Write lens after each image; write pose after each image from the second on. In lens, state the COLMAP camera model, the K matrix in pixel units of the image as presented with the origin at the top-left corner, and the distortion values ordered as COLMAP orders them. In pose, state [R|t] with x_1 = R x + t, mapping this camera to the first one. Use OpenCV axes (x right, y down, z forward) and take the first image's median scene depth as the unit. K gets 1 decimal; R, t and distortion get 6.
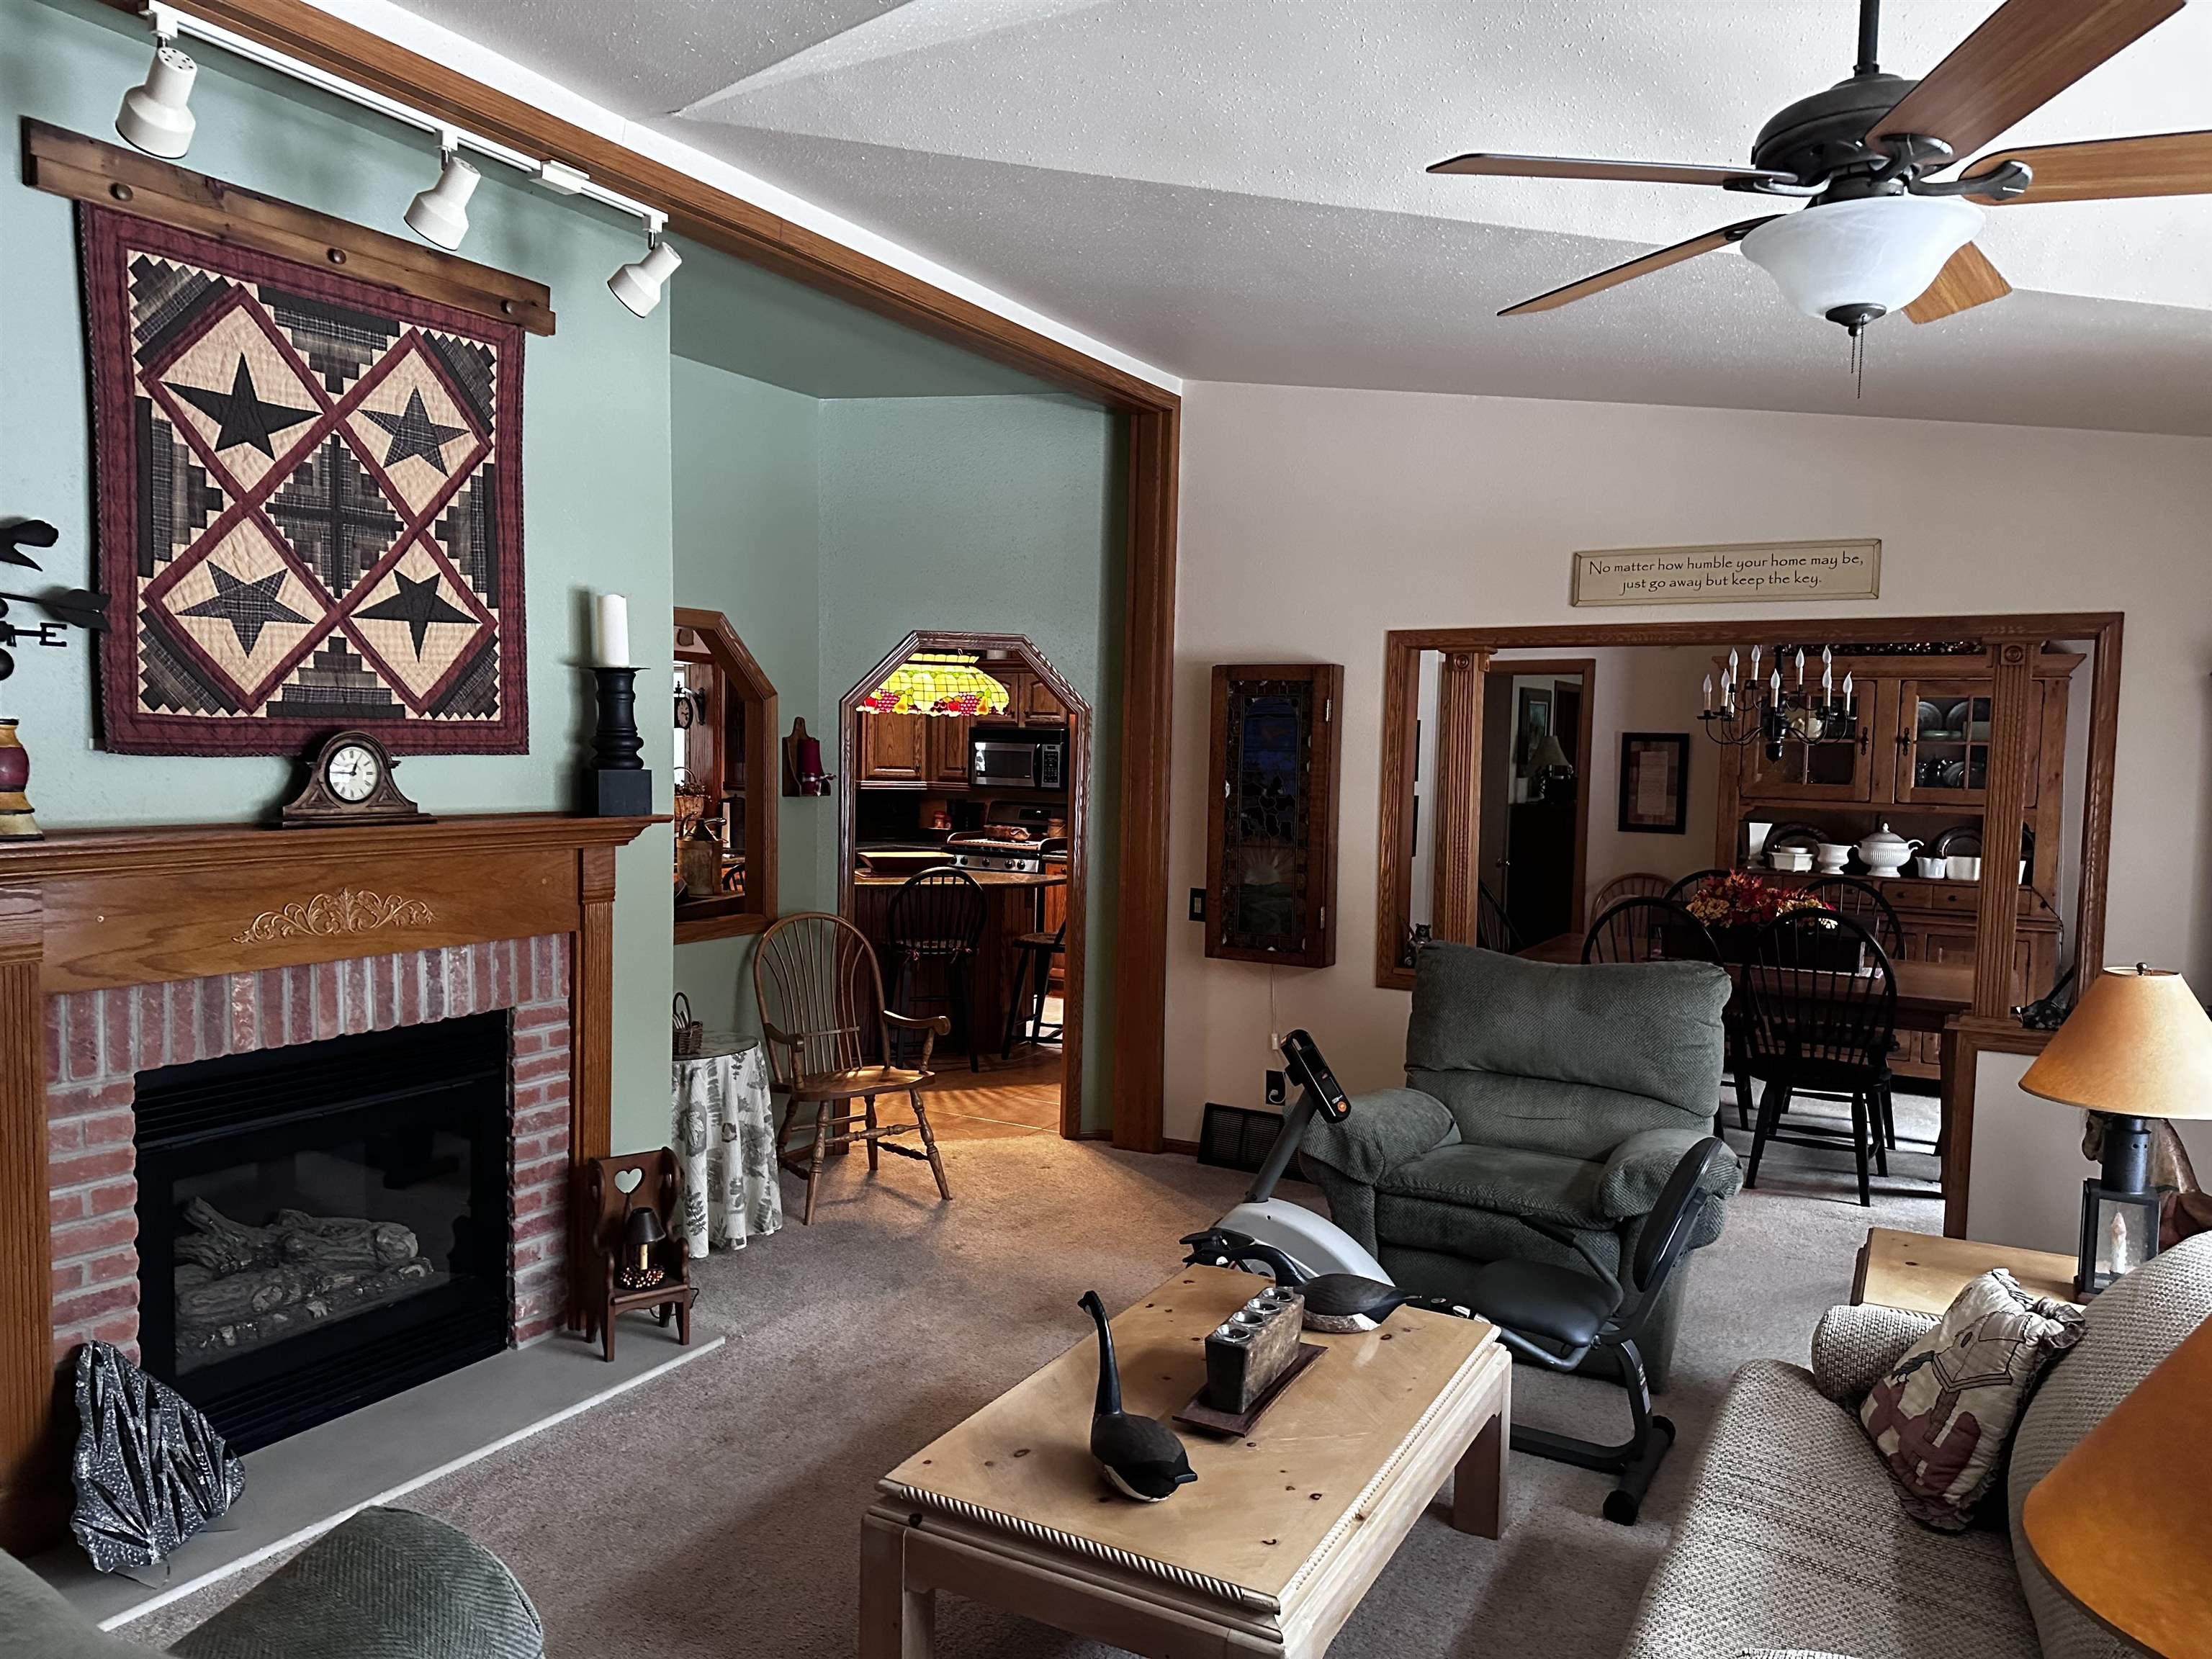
lens RADIAL K [[1560.5, 0, 1103.3], [0, 1560.5, 833.3], [0, 0, 1]] dist [-0.003207, -0.003748]
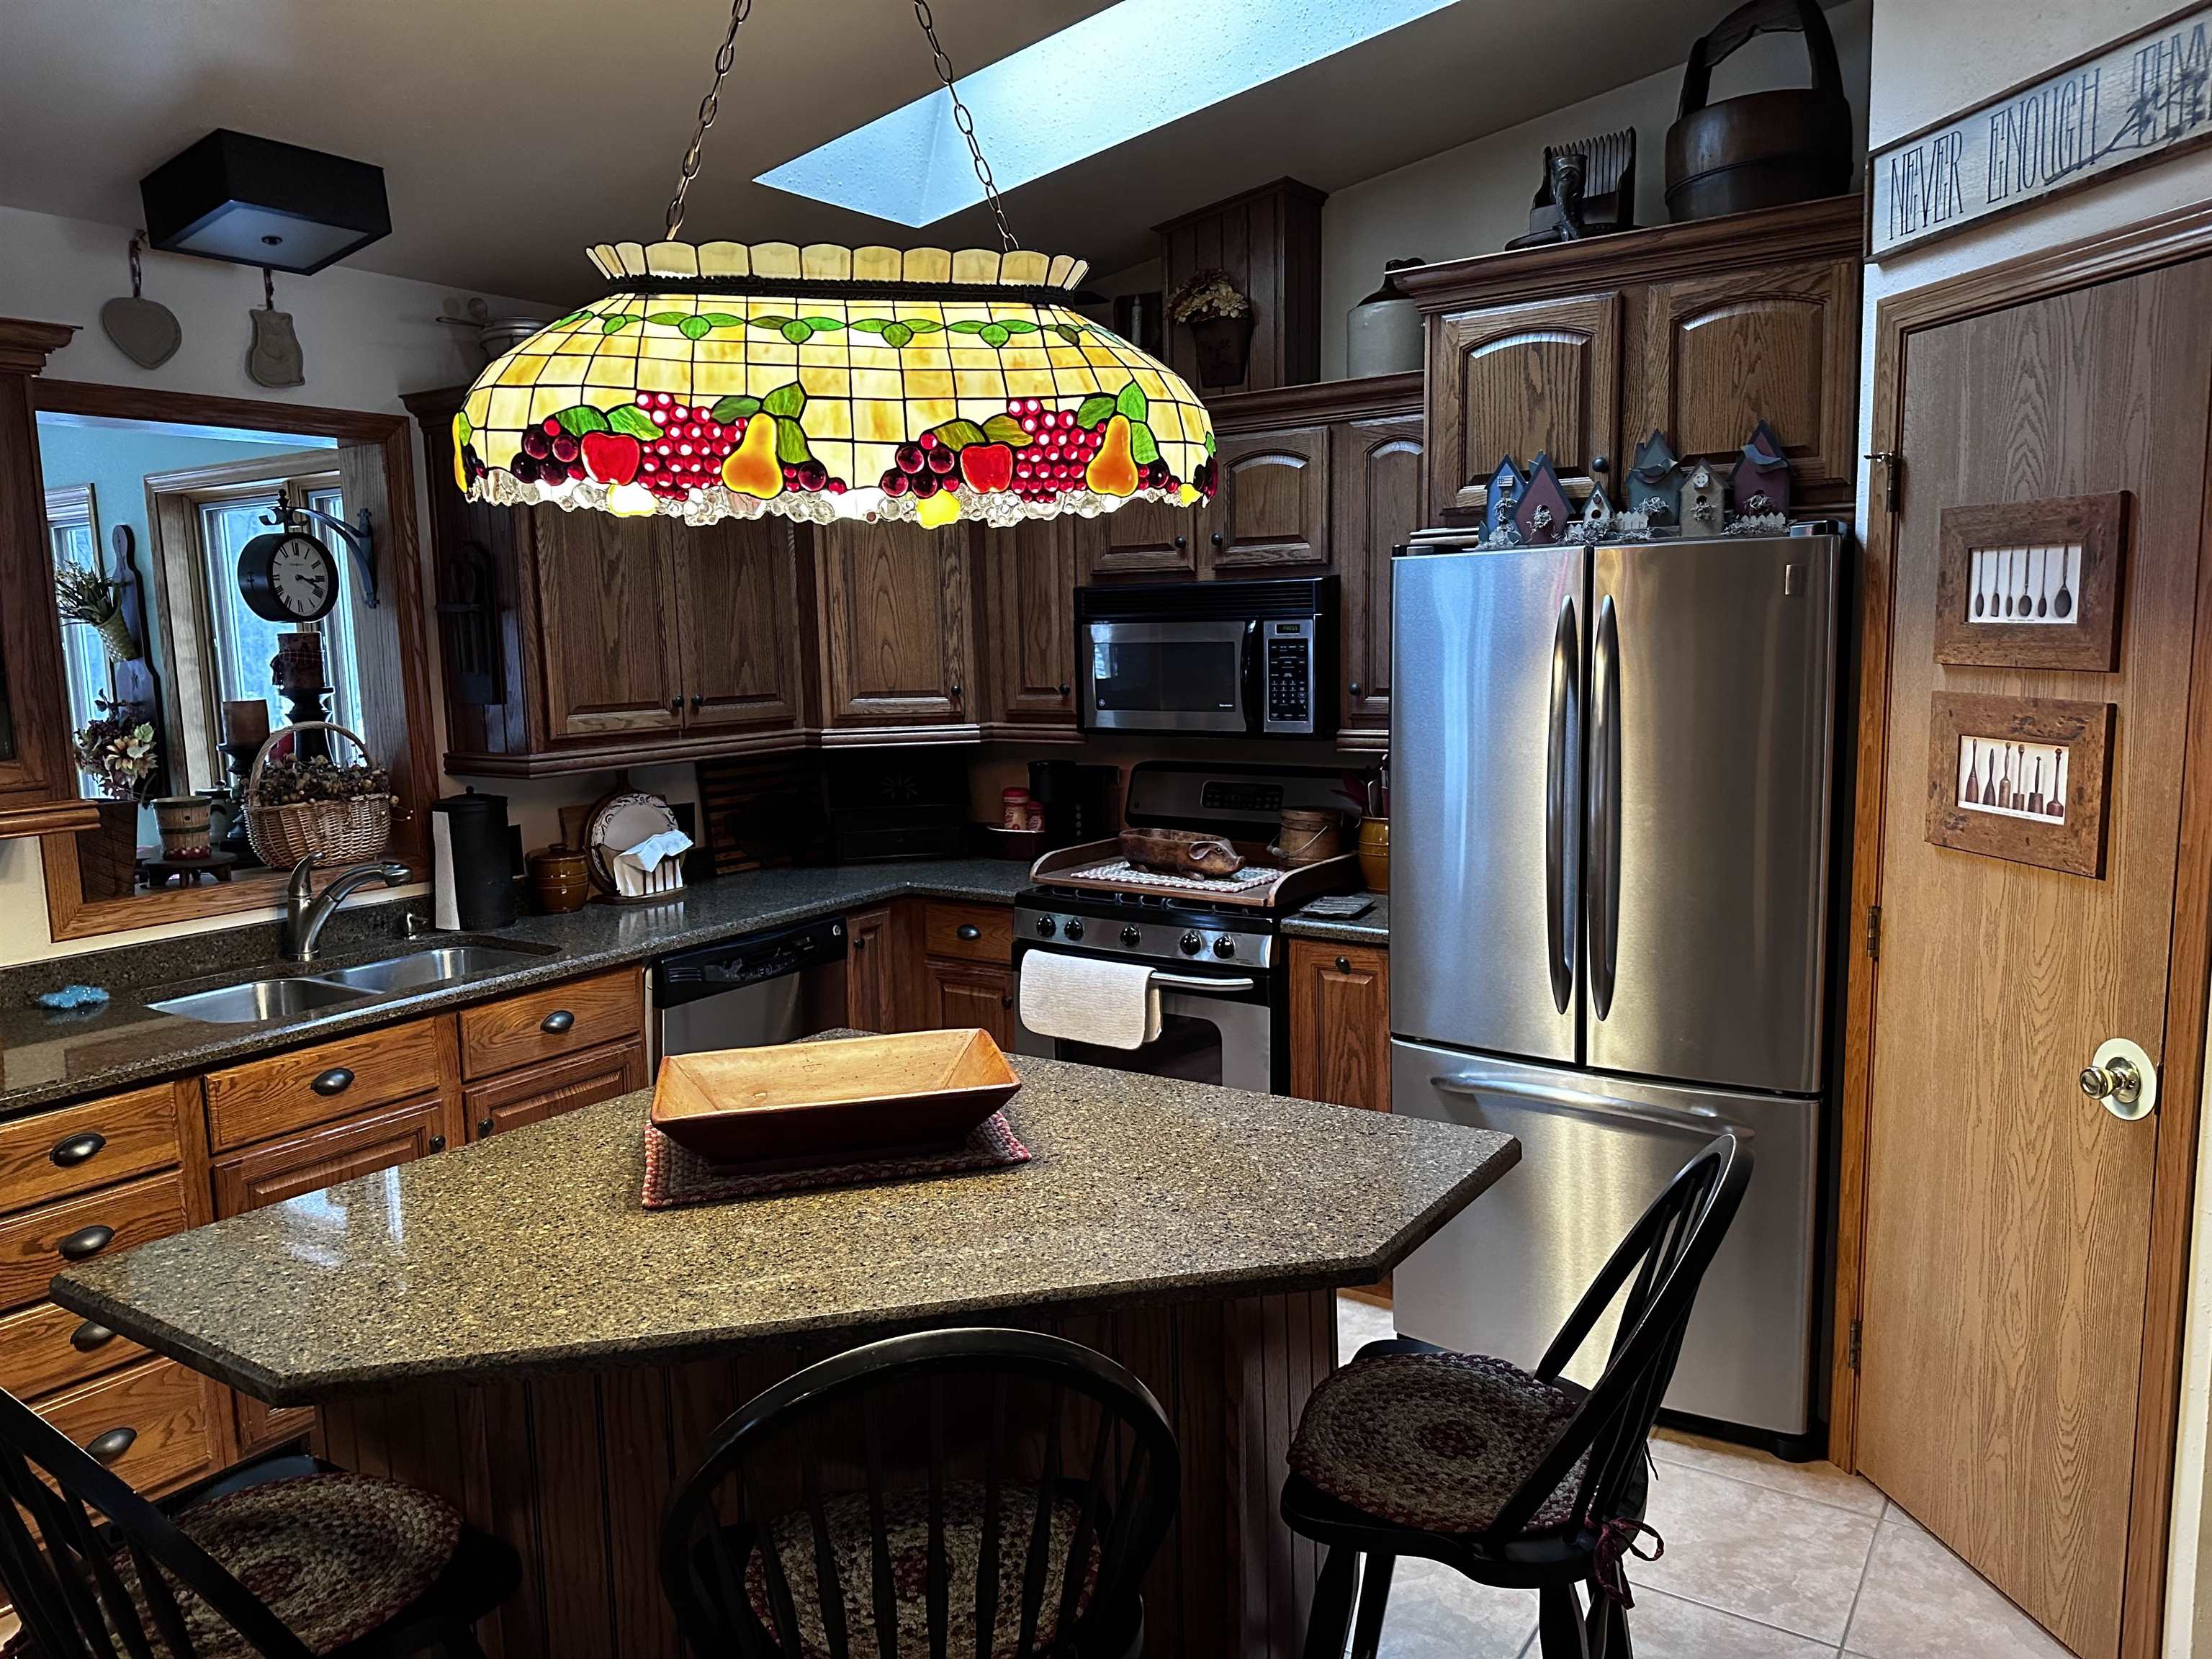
lens RADIAL K [[1560.5, 0, 1108.8], [0, 1560.5, 829.8], [0, 0, 1]] dist [-0.003207, -0.003748]
pose [[0.996474, -0.035086, -0.076213, -0.049572], [0.040374, 0.996800, 0.068986, -0.033897], [0.073548, -0.071820, 0.994702, 0.612581]]
